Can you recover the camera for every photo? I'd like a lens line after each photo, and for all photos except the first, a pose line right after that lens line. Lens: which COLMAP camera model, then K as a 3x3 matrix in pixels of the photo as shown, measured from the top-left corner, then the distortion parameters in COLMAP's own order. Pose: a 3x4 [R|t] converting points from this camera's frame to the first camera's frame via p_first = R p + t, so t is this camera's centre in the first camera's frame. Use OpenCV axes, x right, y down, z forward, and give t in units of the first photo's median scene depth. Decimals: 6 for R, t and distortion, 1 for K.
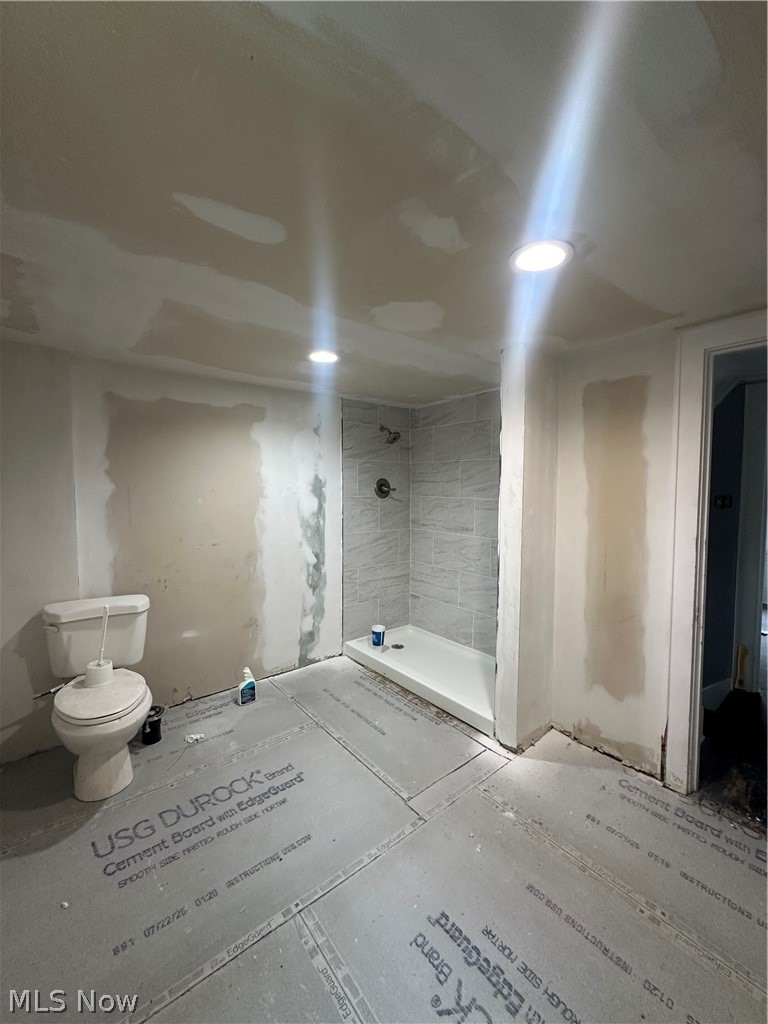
lens RADIAL K [[409.5, 0, 383.5], [0, 409.5, 511.2], [0, 0, 1]] dist [-0.004324, 0.000407]
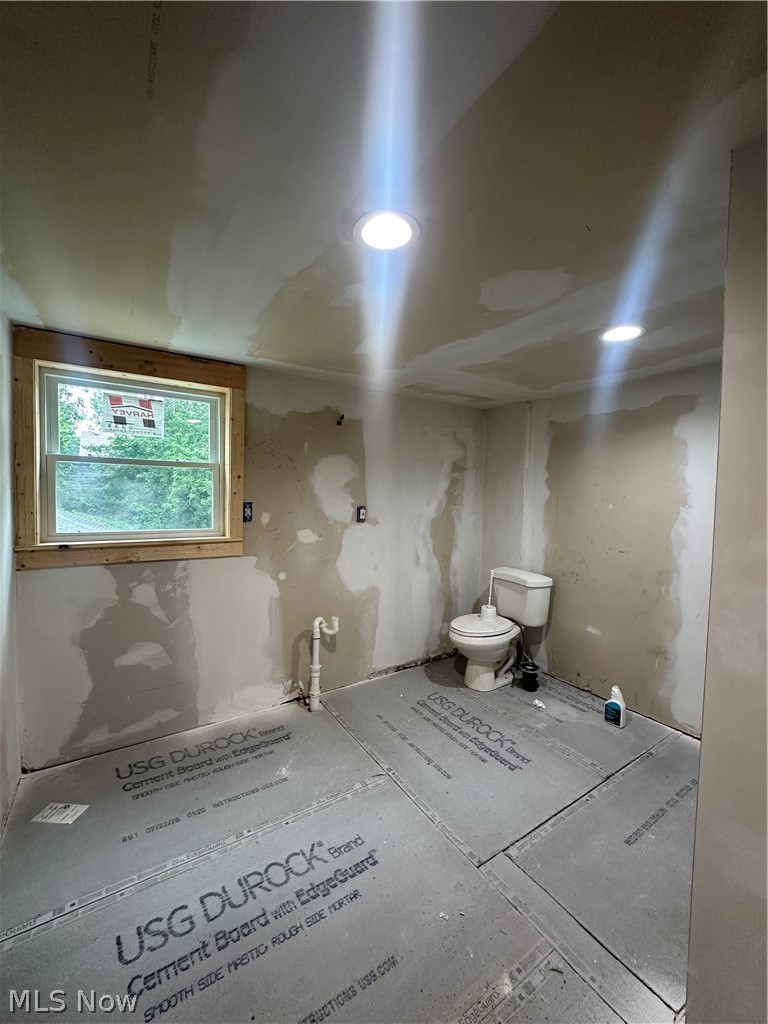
lens RADIAL K [[409.5, 0, 383.7], [0, 409.5, 511.8], [0, 0, 1]] dist [-0.004324, 0.000407]
pose [[-0.104343, 0.040671, -0.993709, 0.880452], [-0.071068, 0.996304, 0.048240, -0.028610], [0.991999, 0.075654, -0.101067, 0.757232]]
